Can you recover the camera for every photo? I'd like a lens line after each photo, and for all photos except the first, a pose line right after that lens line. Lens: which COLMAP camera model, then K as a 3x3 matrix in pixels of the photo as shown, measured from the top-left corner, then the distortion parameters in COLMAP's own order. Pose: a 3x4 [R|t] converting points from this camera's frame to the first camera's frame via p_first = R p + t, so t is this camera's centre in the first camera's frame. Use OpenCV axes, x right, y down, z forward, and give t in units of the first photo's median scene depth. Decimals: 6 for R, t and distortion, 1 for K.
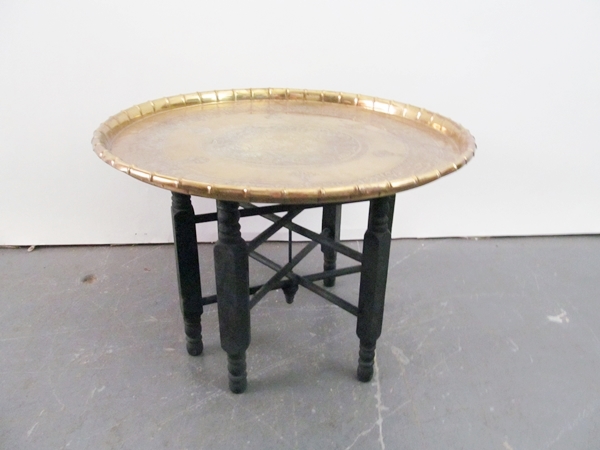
lens RADIAL K [[486.6, 0, 299.6], [0, 486.6, 221.4], [0, 0, 1]] dist [-0.055361, 0.013318]
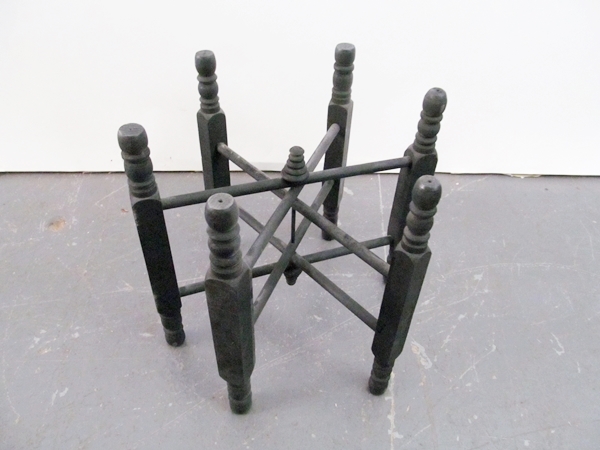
lens RADIAL K [[486.6, 0, 300.2], [0, 486.6, 226.0], [0, 0, 1]] dist [-0.055361, 0.013318]
pose [[0.999048, 0.039765, -0.017923, 0.006009], [-0.032616, 0.953907, 0.298325, -0.179761], [0.028959, -0.297456, 0.954296, 0.272551]]
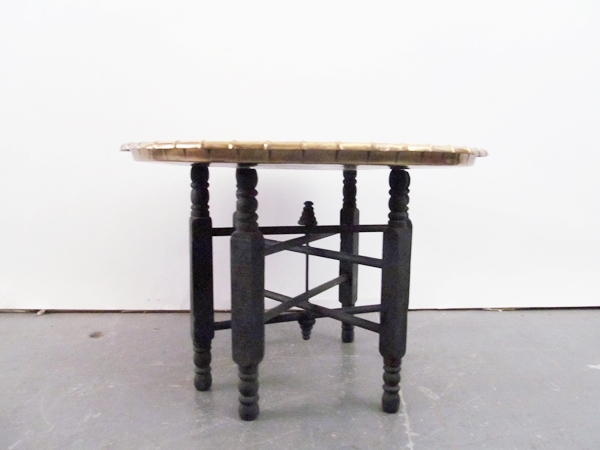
lens RADIAL K [[486.6, 0, 299.8], [0, 486.6, 228.7], [0, 0, 1]] dist [-0.055361, 0.013318]
pose [[0.999622, -0.002167, -0.027392, -0.007101], [-0.006163, 0.953808, -0.300352, 0.261767], [0.026777, 0.300408, 0.953435, 0.045545]]
